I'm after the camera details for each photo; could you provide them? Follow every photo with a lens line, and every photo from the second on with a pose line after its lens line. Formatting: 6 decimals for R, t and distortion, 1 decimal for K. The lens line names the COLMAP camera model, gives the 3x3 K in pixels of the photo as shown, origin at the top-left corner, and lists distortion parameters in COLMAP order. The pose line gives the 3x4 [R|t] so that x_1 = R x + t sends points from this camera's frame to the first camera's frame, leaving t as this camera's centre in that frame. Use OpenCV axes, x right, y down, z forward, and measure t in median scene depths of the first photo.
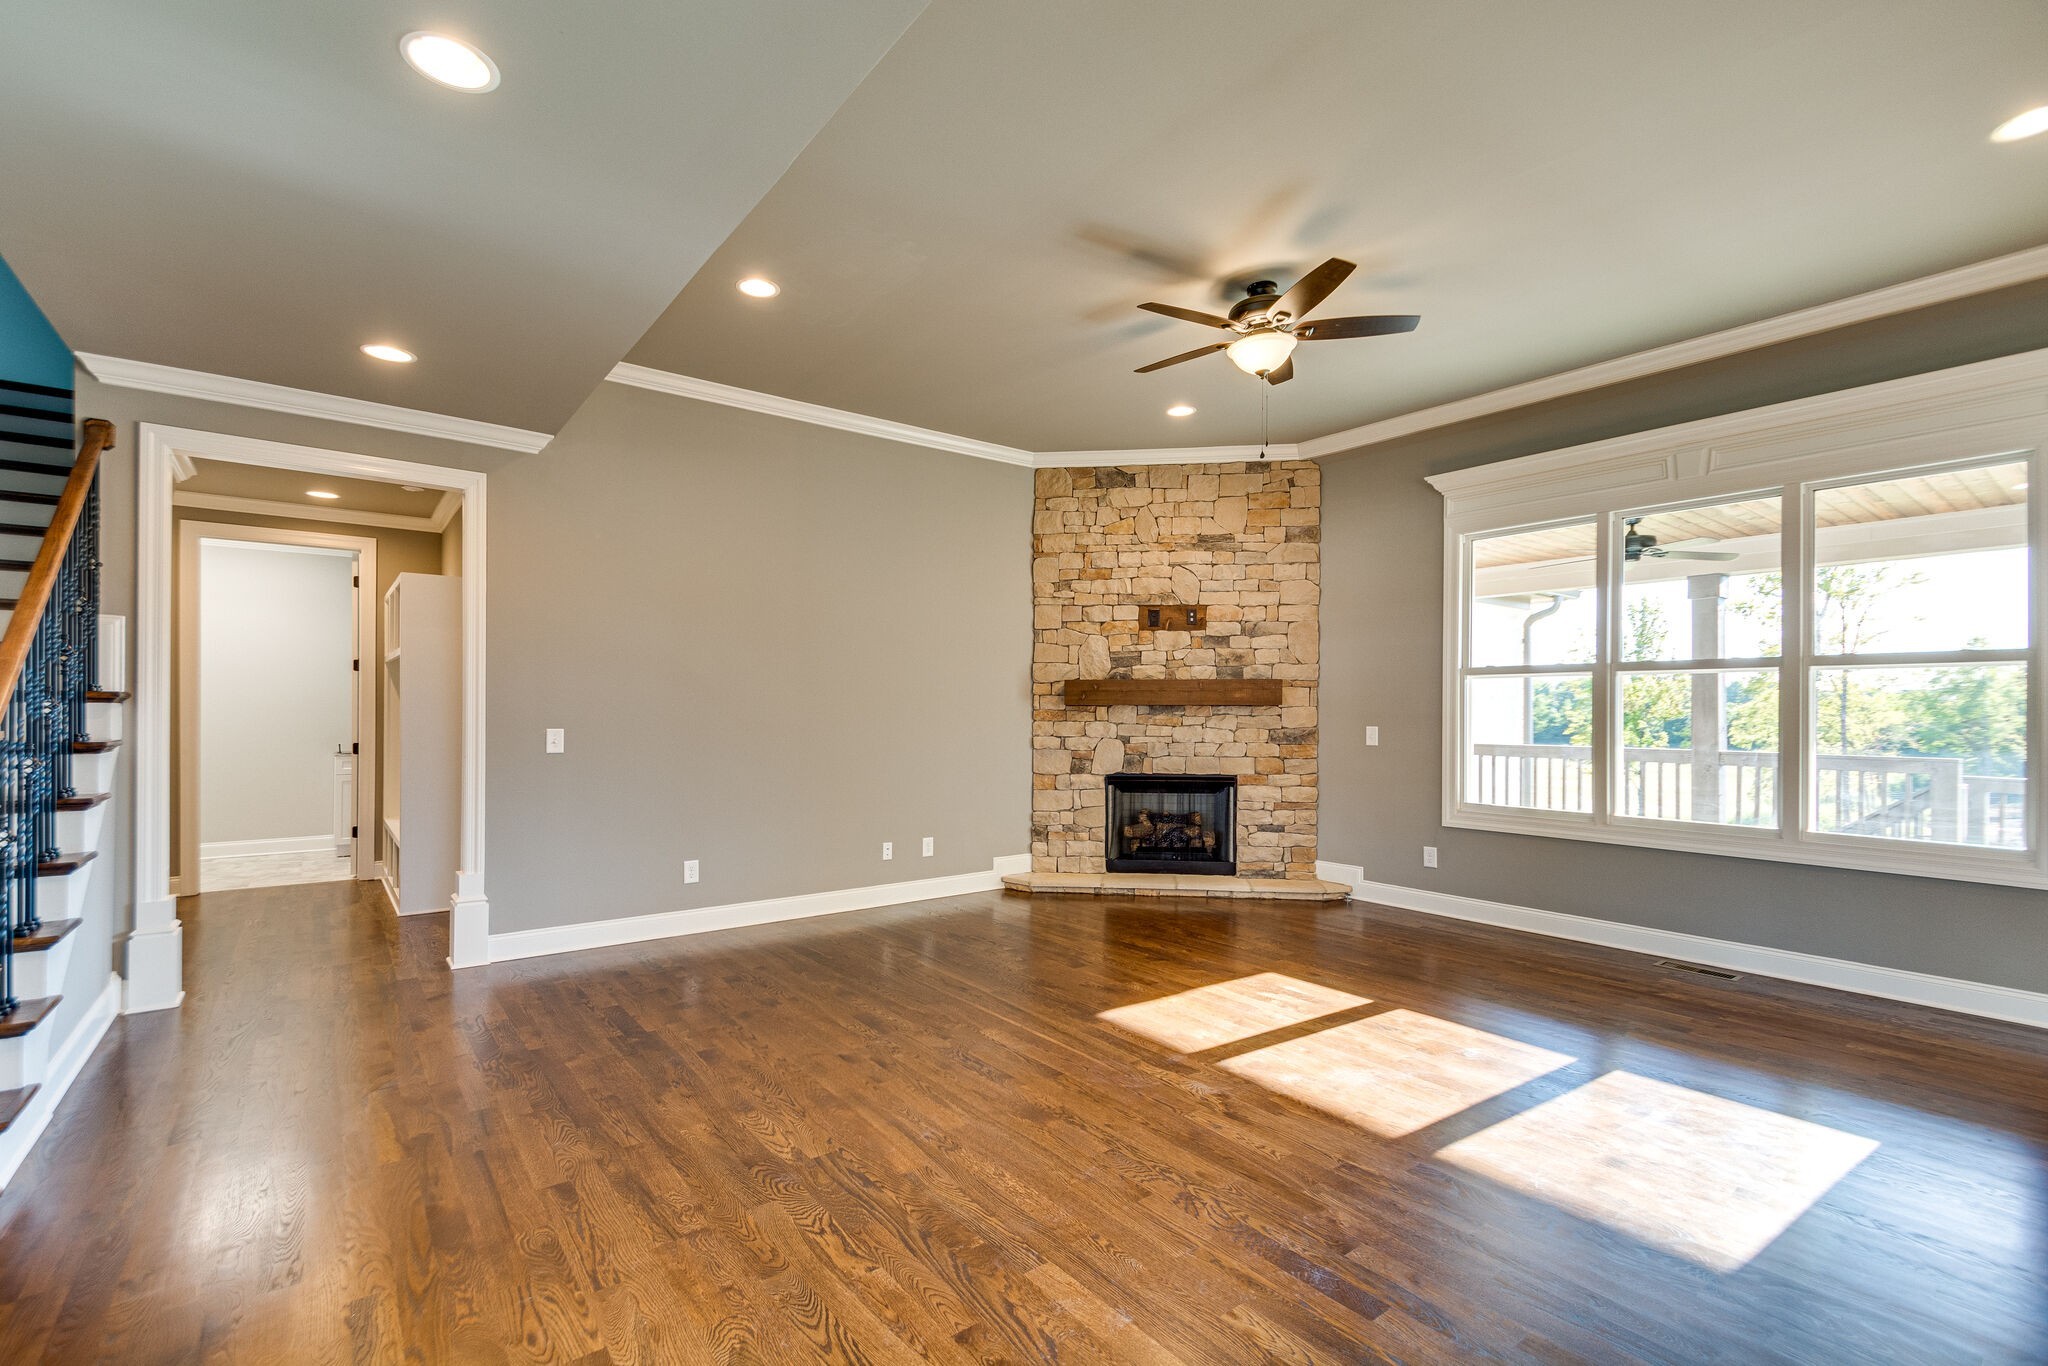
lens RADIAL K [[934.8, 0, 1010.1], [0, 934.8, 709.6], [0, 0, 1]] dist [0.000712, 0.000081]
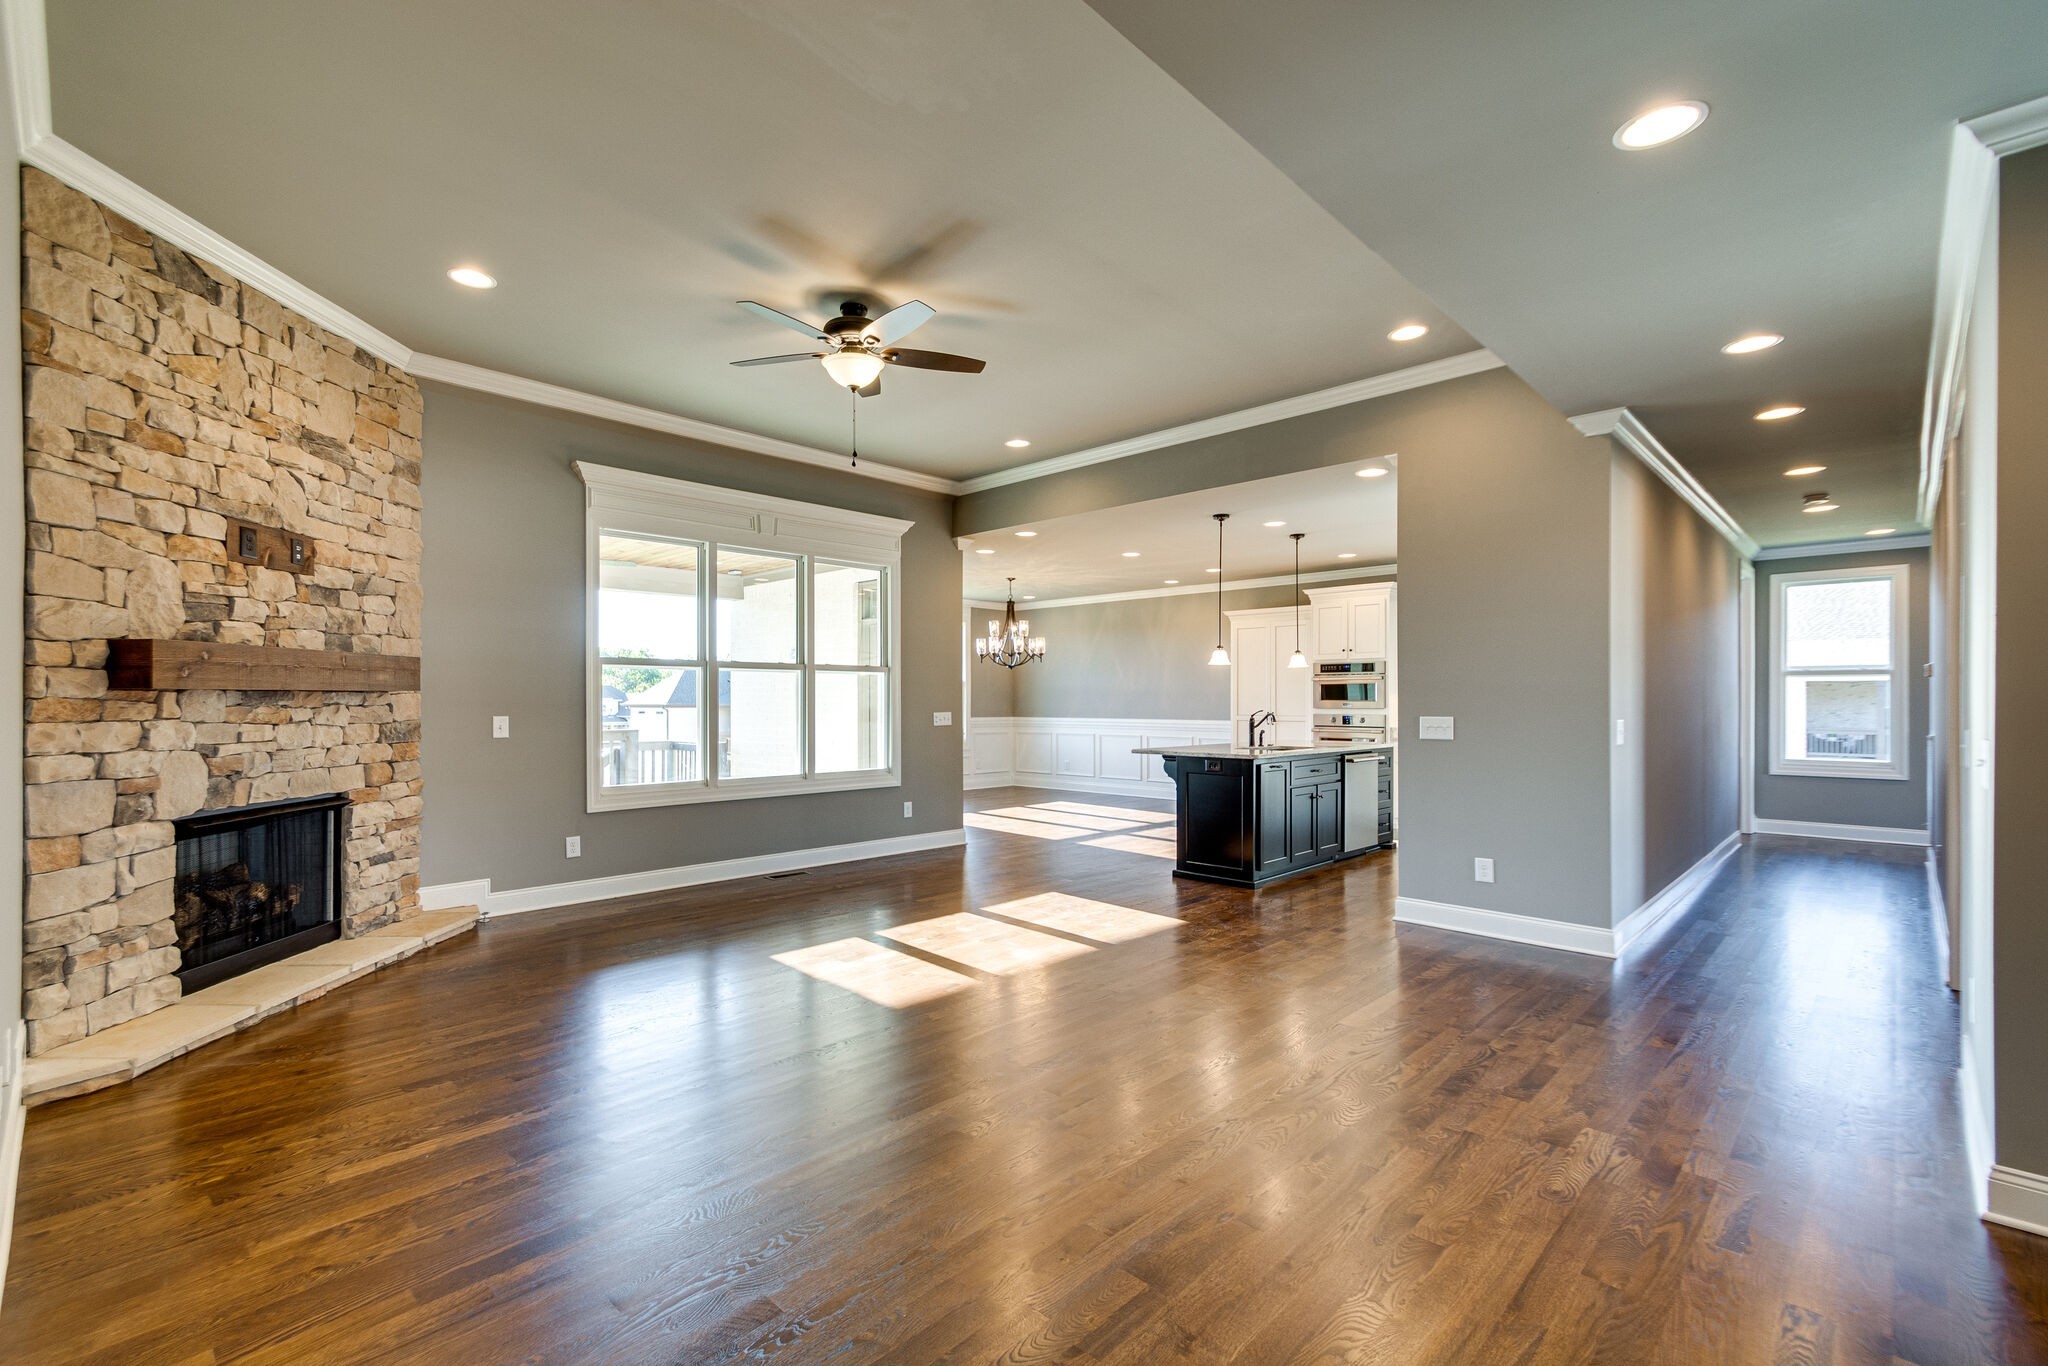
lens RADIAL K [[894.0, 0, 1020.2], [0, 894.0, 700.5], [0, 0, 1]] dist [0.020305, -0.006843]
pose [[-0.165144, -0.005236, 0.986256, -0.496830], [-0.003655, 0.999982, 0.004697, -0.002632], [-0.986263, -0.002829, -0.165160, 0.614546]]
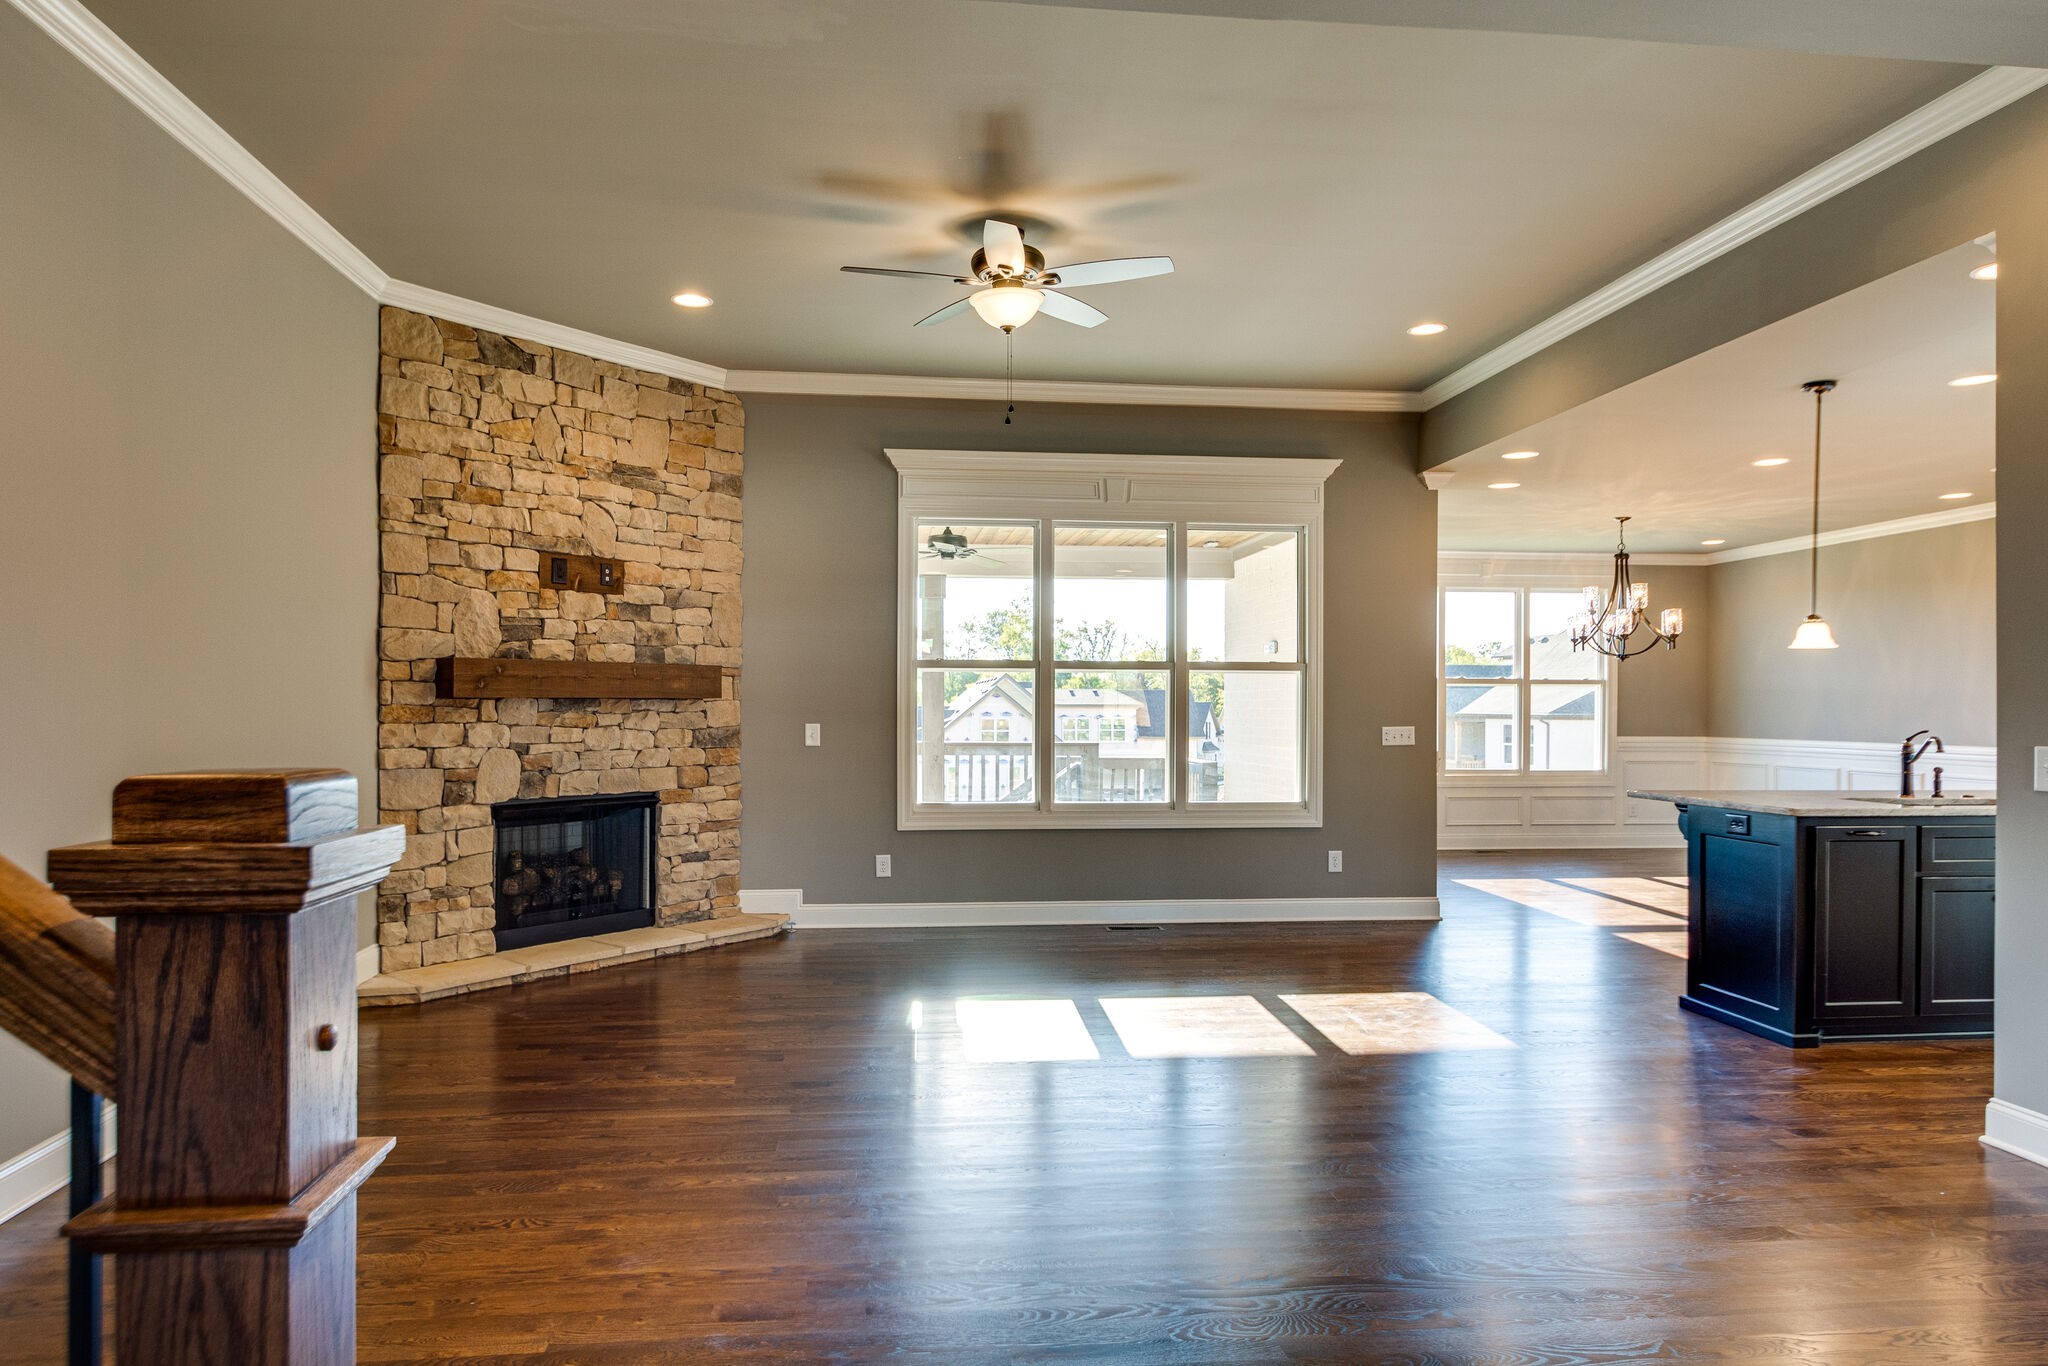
lens RADIAL K [[1236.1, 0, 1022.8], [0, 1236.1, 711.1], [0, 0, 1]] dist [-0.005576, -0.000824]
pose [[0.497769, -0.006495, 0.867285, -0.469401], [-0.003401, 0.999950, 0.009440, -0.004820], [-0.867303, -0.007648, 0.497722, 0.250822]]
